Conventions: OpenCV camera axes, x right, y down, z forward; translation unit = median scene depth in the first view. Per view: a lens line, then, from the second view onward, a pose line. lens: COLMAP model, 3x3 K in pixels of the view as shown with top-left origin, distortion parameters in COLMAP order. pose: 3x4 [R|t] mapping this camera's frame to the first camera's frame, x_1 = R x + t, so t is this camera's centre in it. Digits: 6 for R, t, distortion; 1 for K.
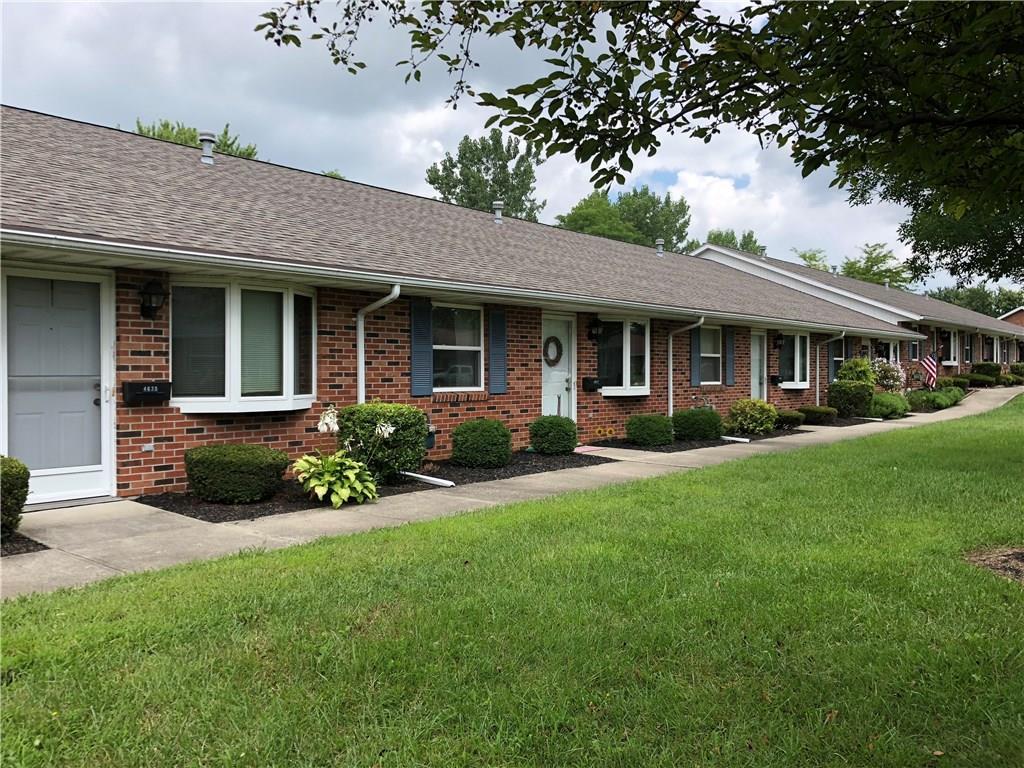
lens RADIAL K [[825.6, 0, 509.4], [0, 825.6, 385.0], [0, 0, 1]] dist [0.026807, -0.023244]
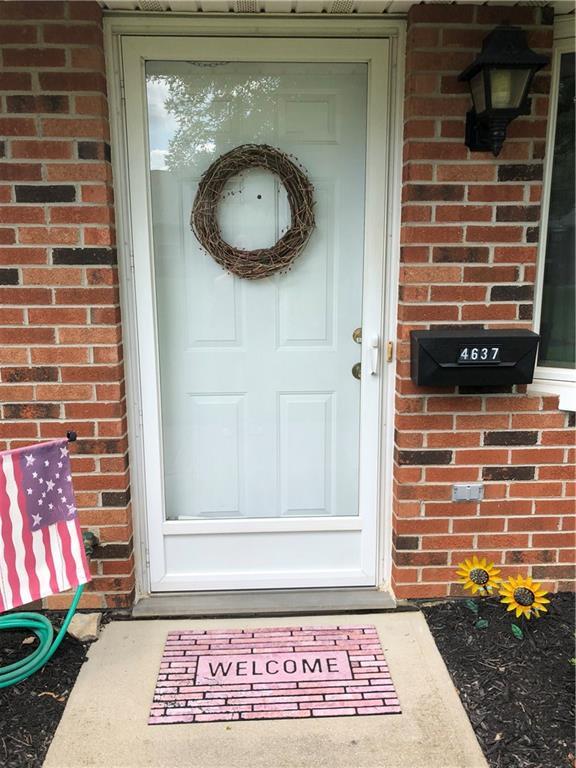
lens RADIAL K [[619.2, 0, 286.3], [0, 619.2, 382.5], [0, 0, 1]] dist [0.026807, -0.023244]
pose [[0.684597, 0.142519, -0.714853, 0.184792], [-0.007774, 0.982071, 0.188349, -0.025993], [0.728881, -0.123386, 0.673431, 0.850395]]
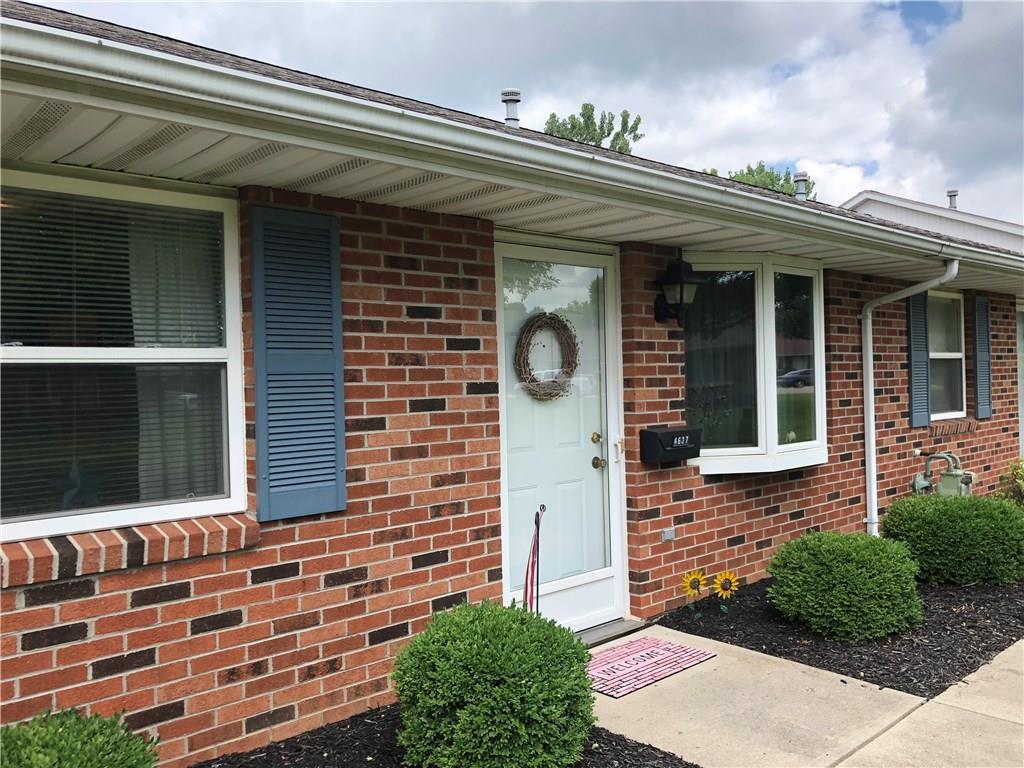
lens RADIAL K [[825.6, 0, 517.1], [0, 825.6, 374.9], [0, 0, 1]] dist [0.026807, -0.023244]
pose [[0.991907, -0.021357, -0.125159, 0.080082], [0.019198, 0.999646, -0.018431, -0.026354], [0.125508, 0.015879, 0.991966, 0.638834]]
